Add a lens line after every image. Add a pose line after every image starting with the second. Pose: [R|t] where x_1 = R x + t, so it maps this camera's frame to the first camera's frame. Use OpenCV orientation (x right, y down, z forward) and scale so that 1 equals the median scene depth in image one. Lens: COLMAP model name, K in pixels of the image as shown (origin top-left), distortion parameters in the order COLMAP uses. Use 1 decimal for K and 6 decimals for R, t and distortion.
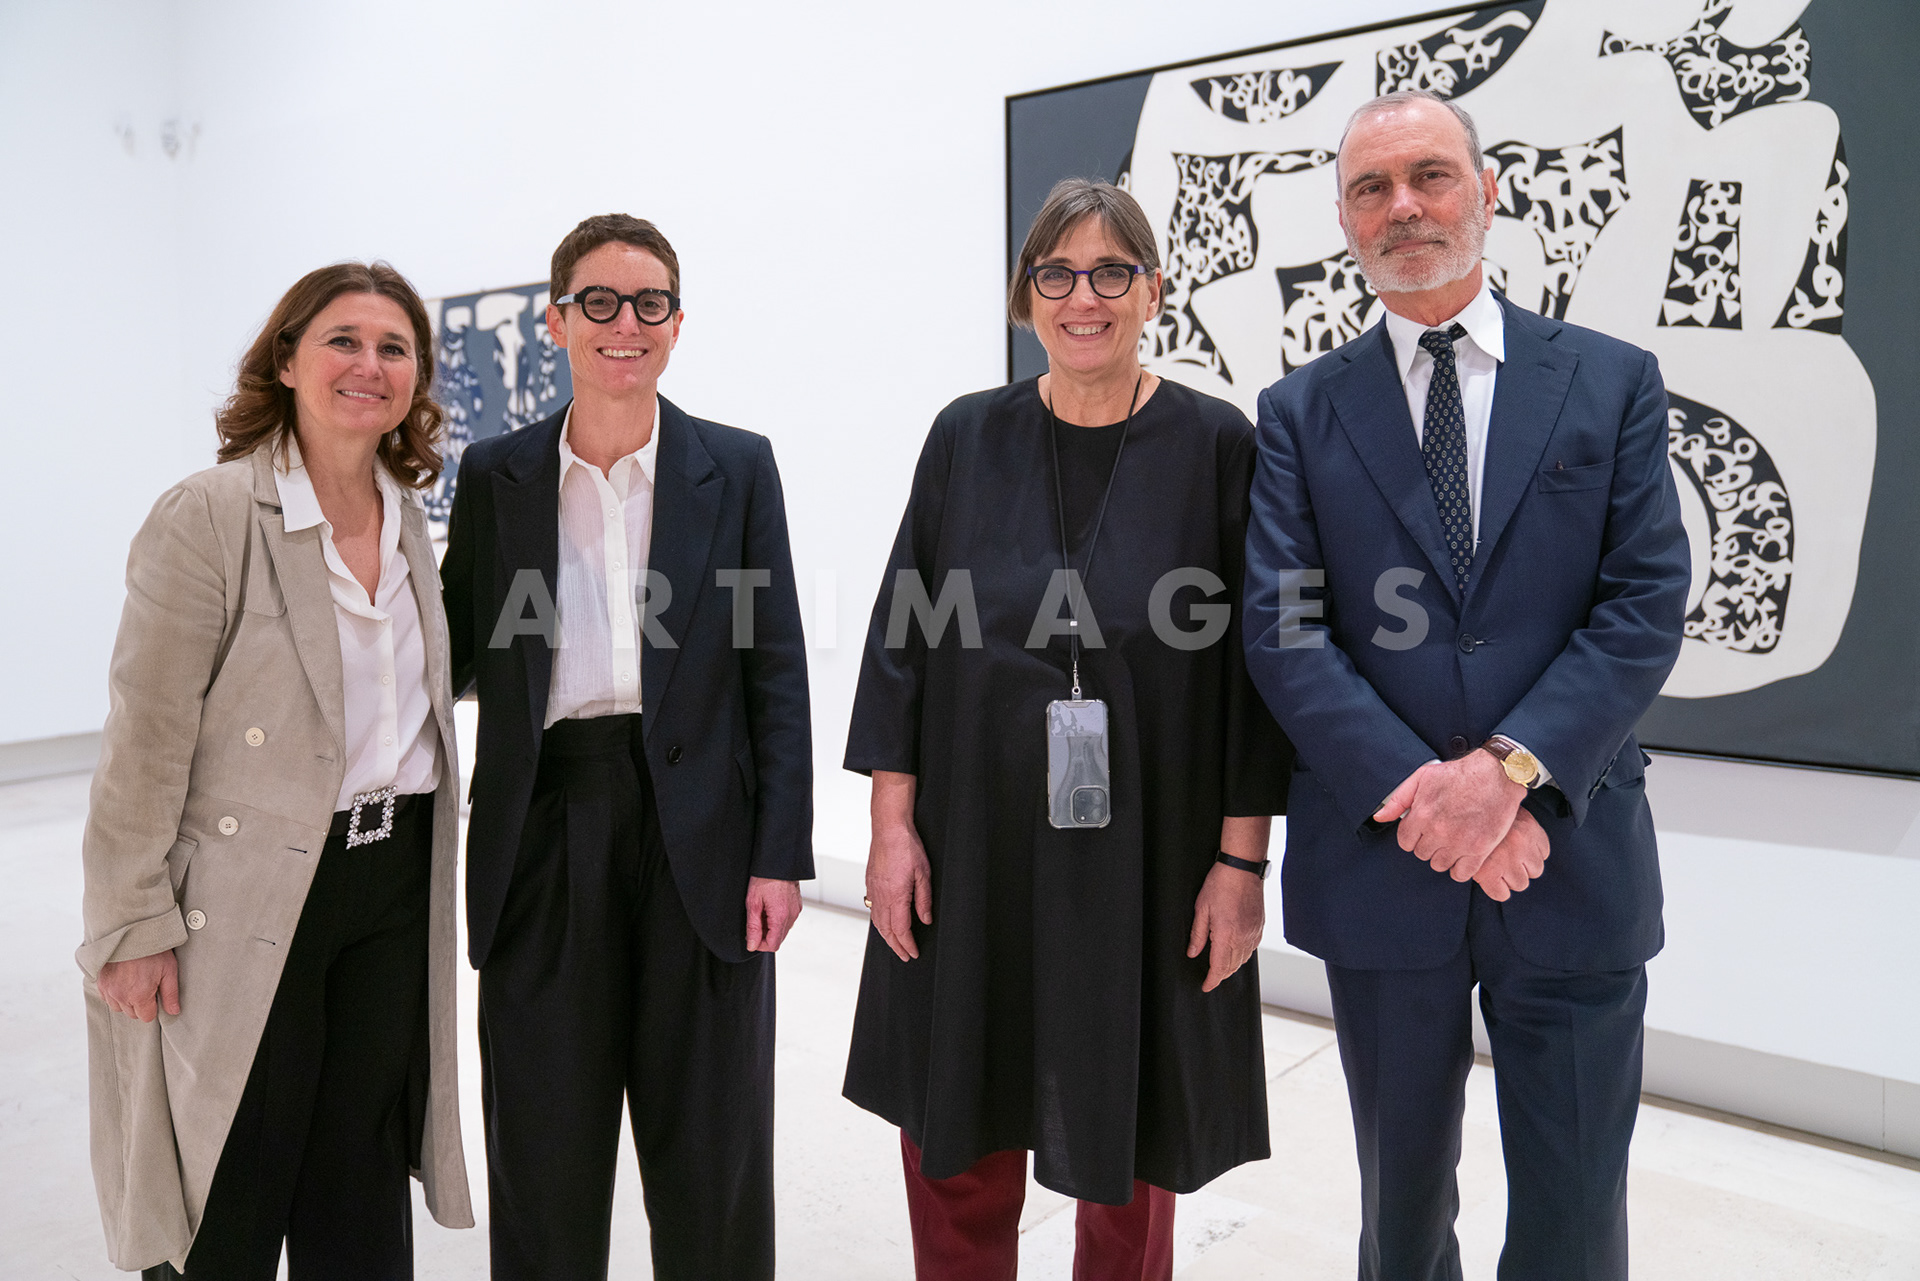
lens RADIAL K [[1445.8, 0, 947.9], [0, 1445.8, 579.0], [0, 0, 1]] dist [-0.077468, 0.129879]
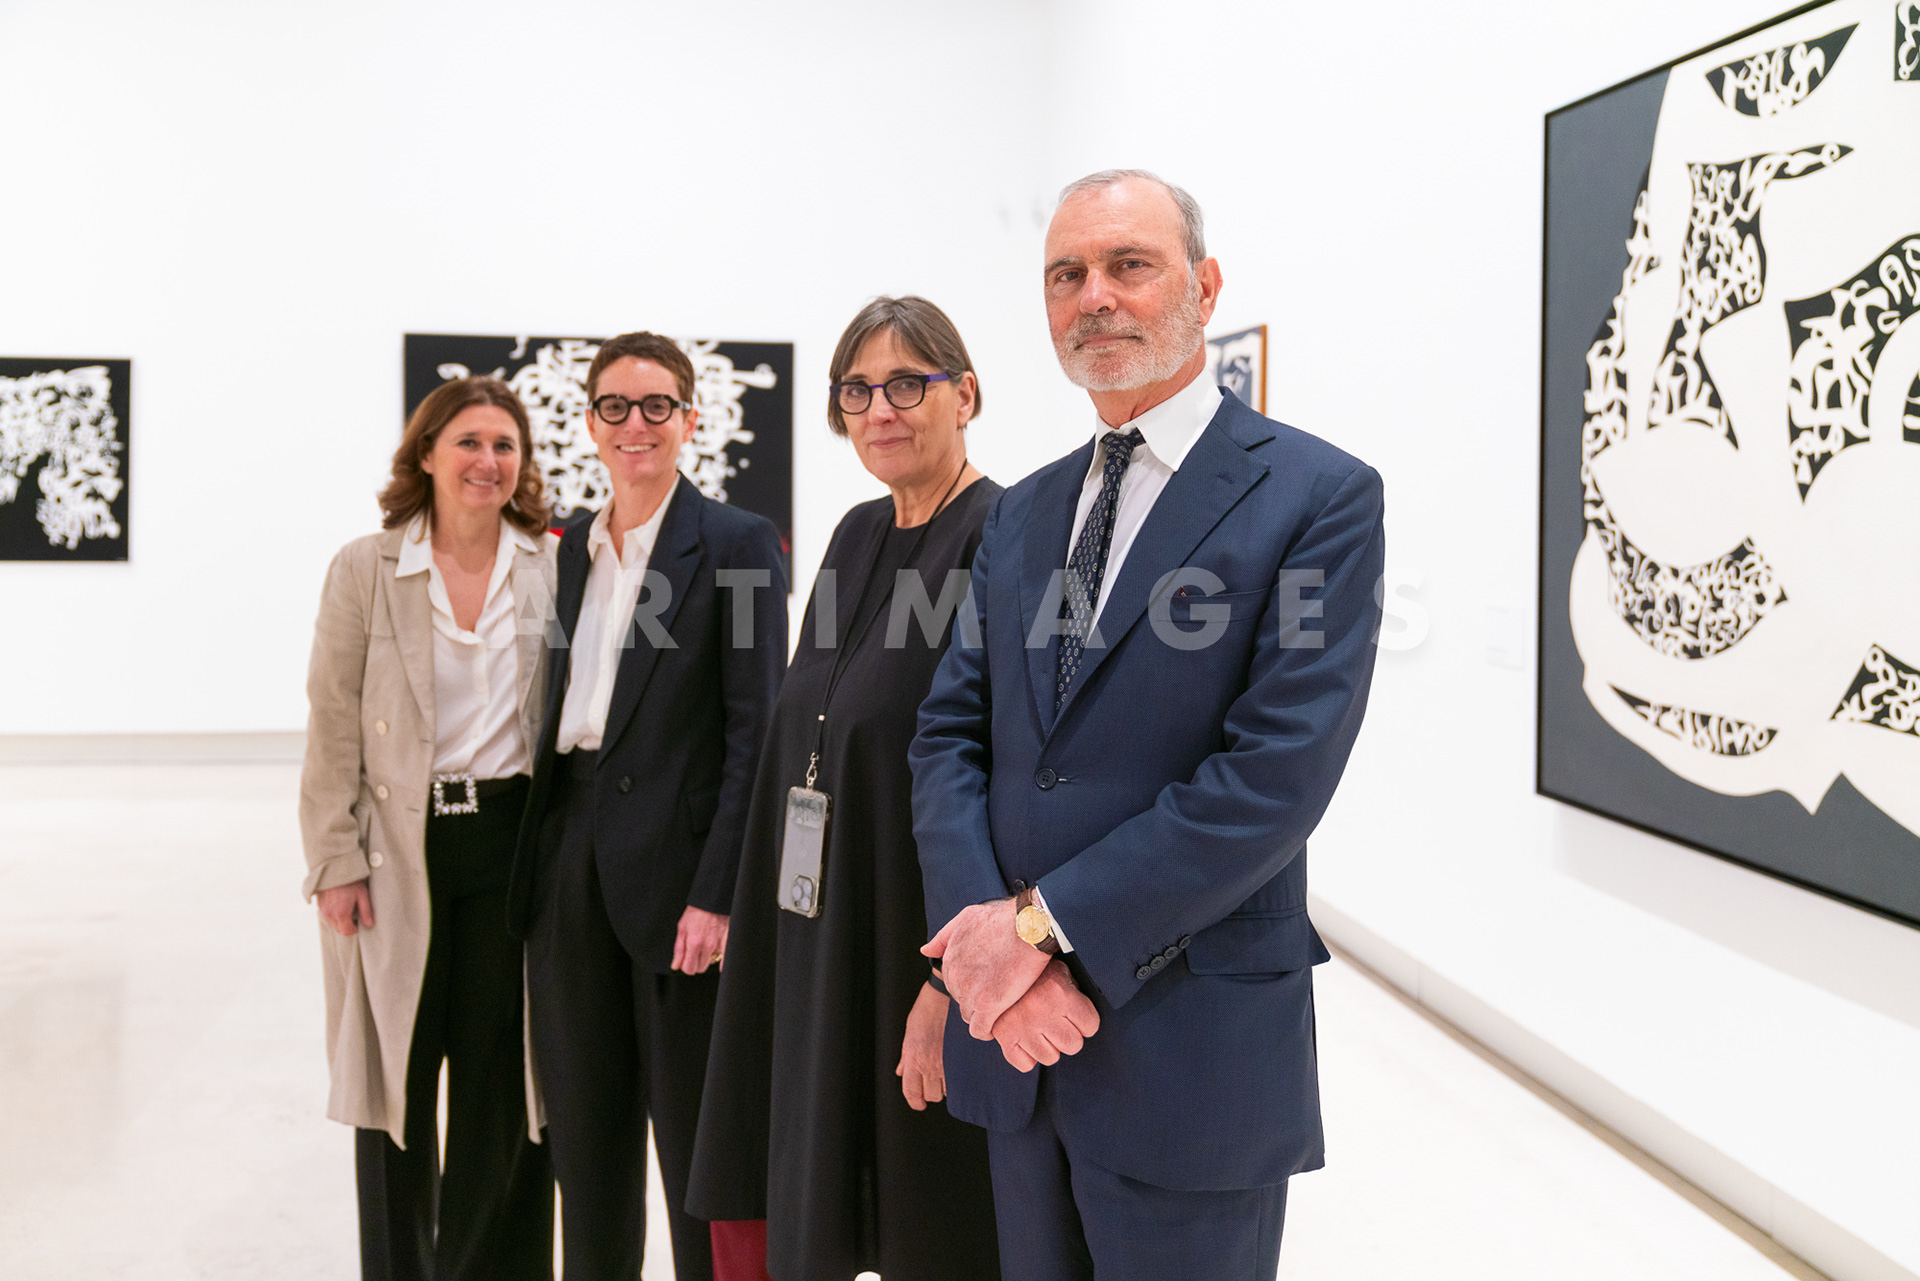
lens RADIAL K [[1544.1, 0, 960.6], [0, 1544.1, 534.4], [0, 0, 1]] dist [-0.035238, 0.069203]
pose [[0.755447, 0.042639, -0.653820, 0.500481], [-0.076948, 0.996749, -0.023905, -0.043803], [0.650675, 0.068369, 0.756272, 0.113595]]
